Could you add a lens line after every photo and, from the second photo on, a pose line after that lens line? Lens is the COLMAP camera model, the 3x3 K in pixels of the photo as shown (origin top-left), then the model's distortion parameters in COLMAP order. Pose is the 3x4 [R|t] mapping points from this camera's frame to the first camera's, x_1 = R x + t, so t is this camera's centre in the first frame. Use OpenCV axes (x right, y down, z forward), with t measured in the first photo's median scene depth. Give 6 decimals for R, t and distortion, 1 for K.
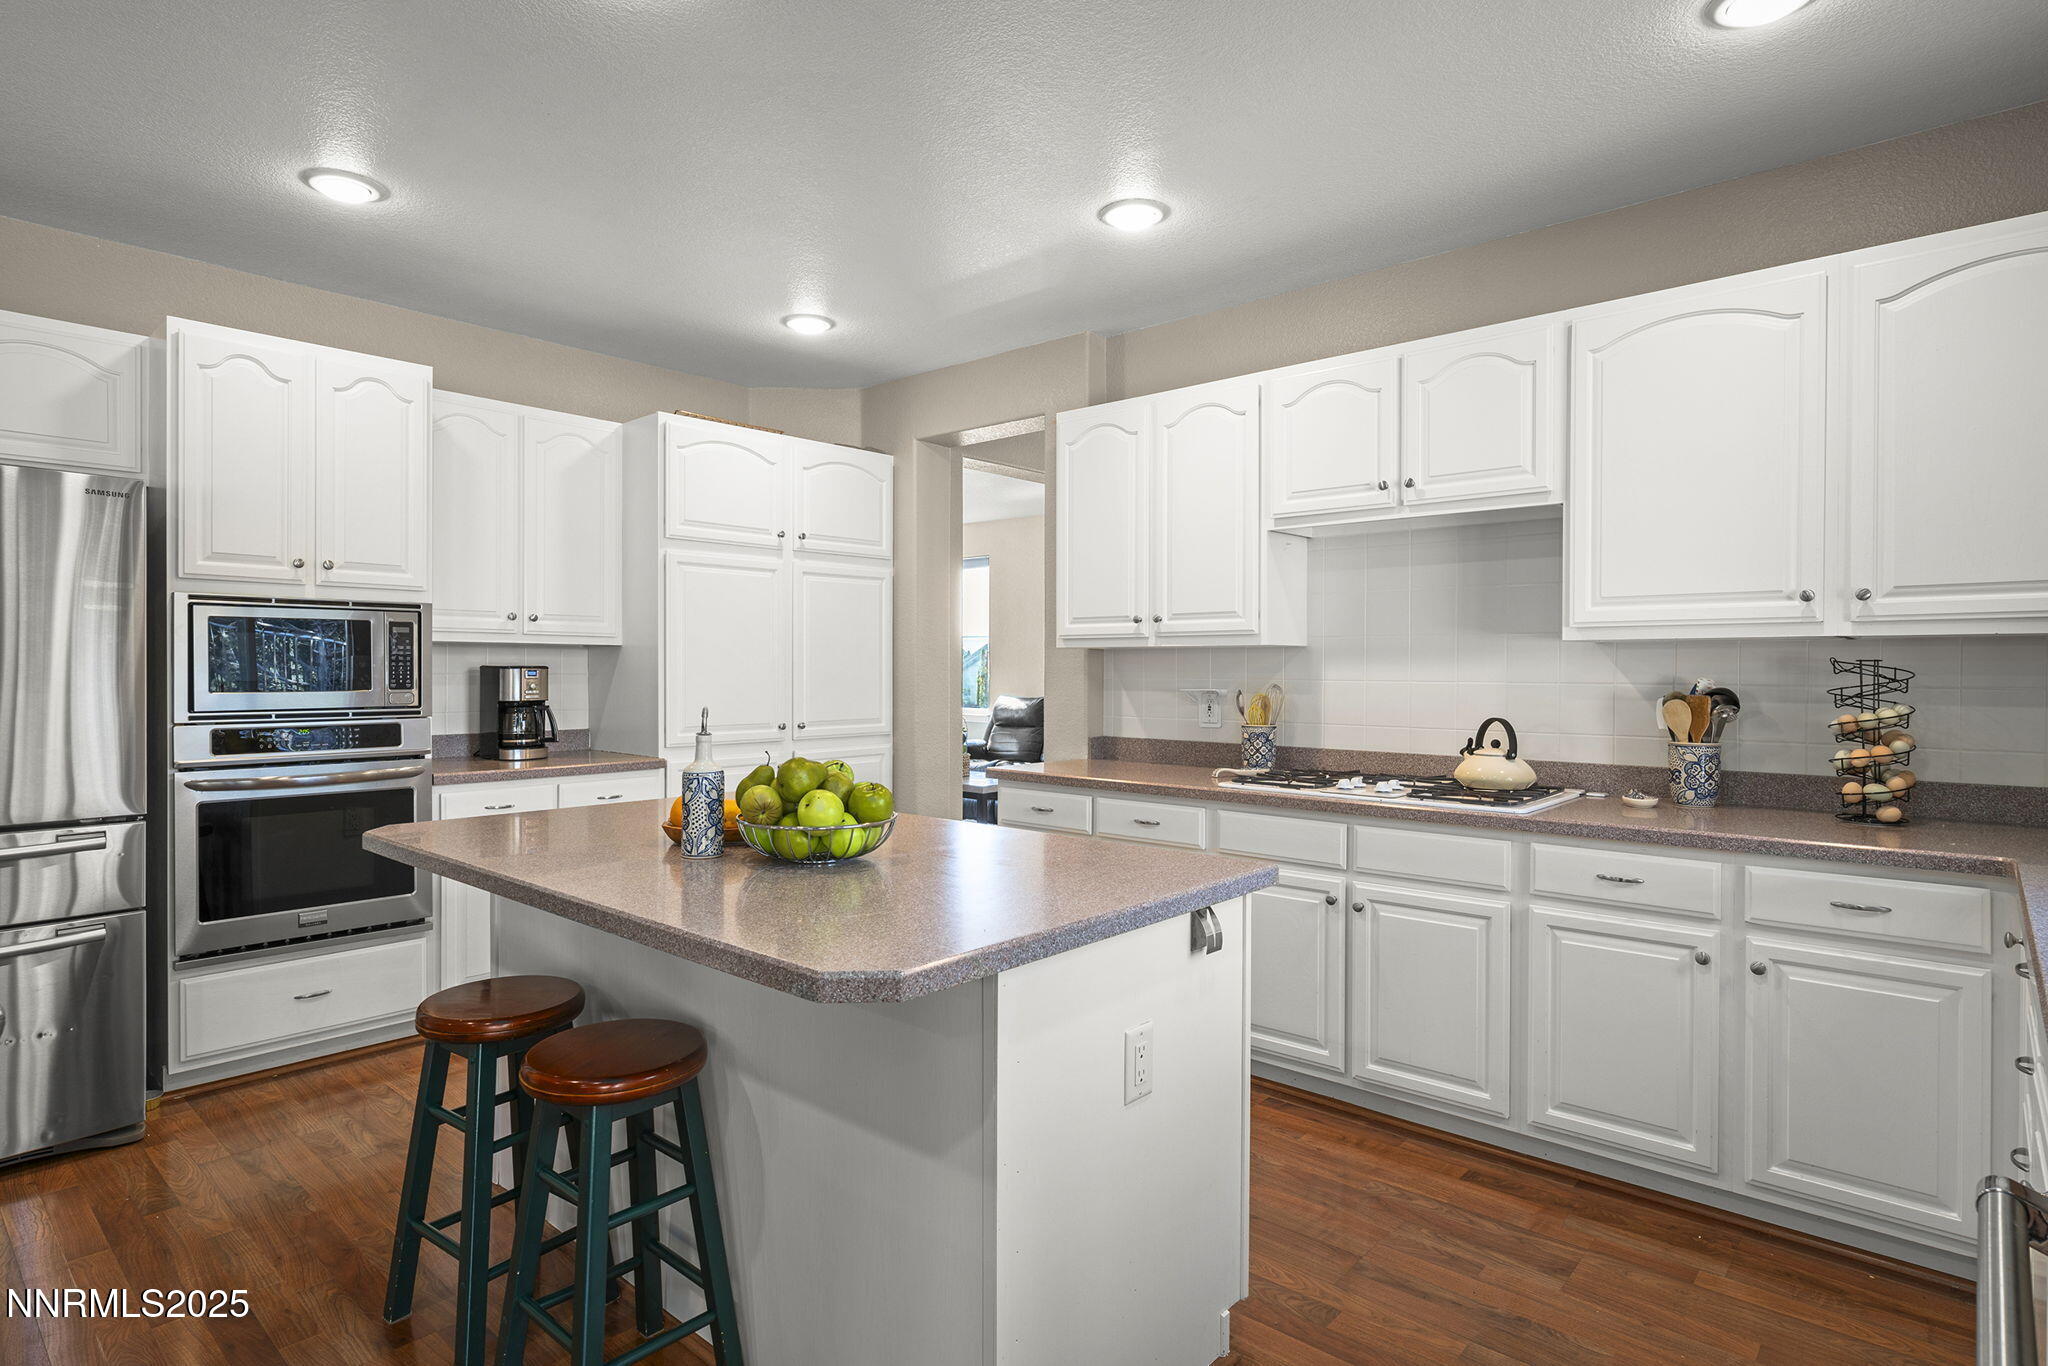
lens RADIAL K [[1065.8, 0, 1020.8], [0, 1065.8, 694.6], [0, 0, 1]] dist [-0.006233, -0.000316]
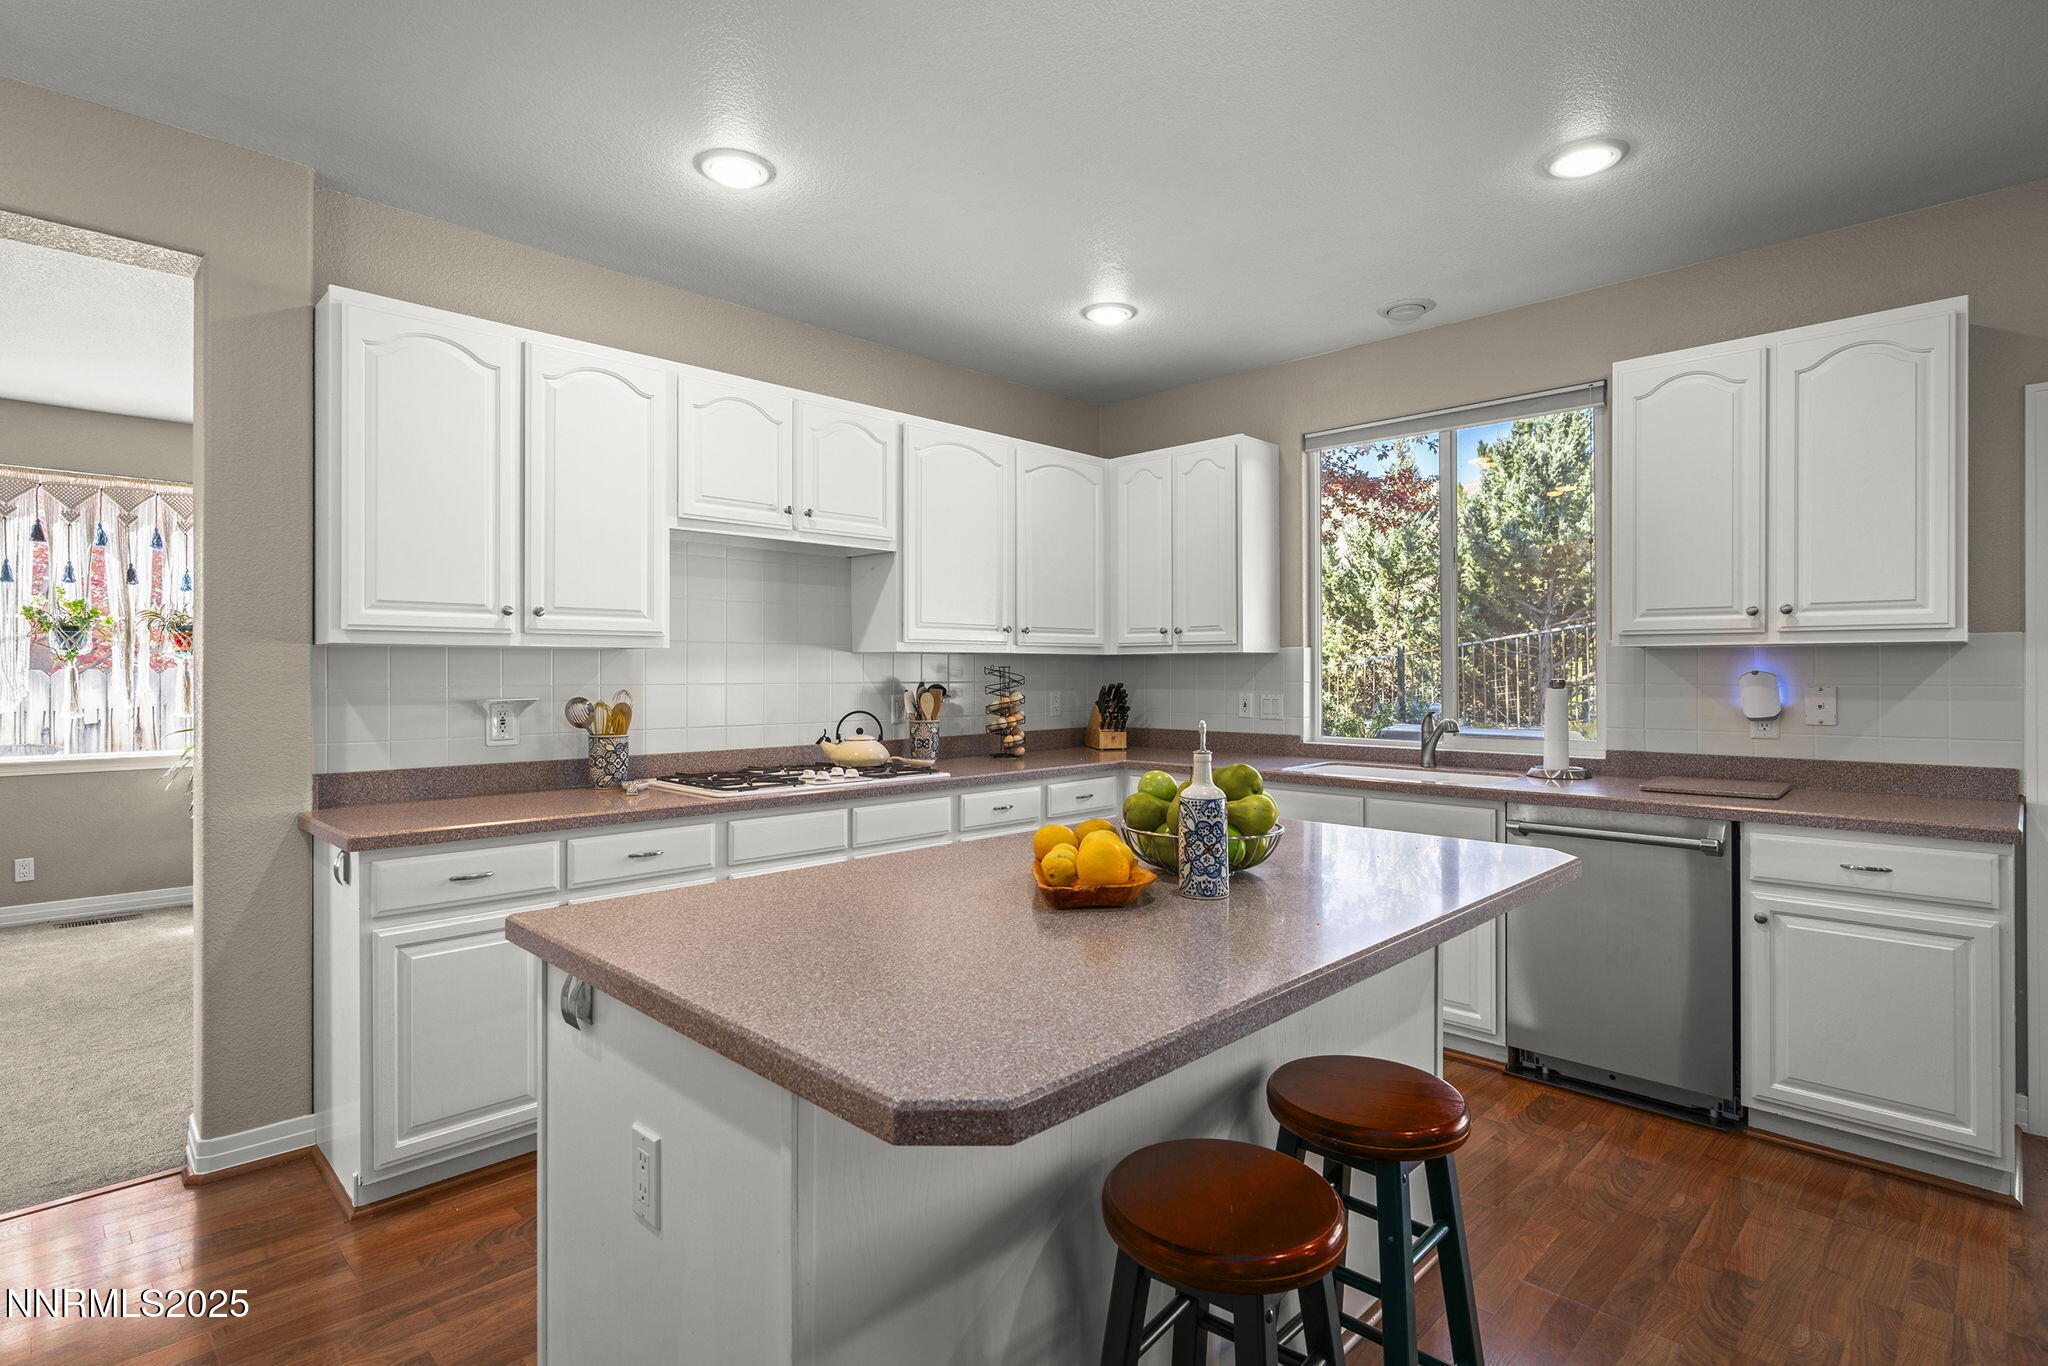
lens RADIAL K [[1035.5, 0, 1024.0], [0, 1035.5, 683.0], [0, 0, 1]] dist [0.038100, 0.000188]
pose [[0.055530, -0.008489, 0.998421, -0.708619], [0.029977, 0.999527, 0.006831, -0.012645], [-0.998007, 0.029551, 0.055758, 0.662501]]
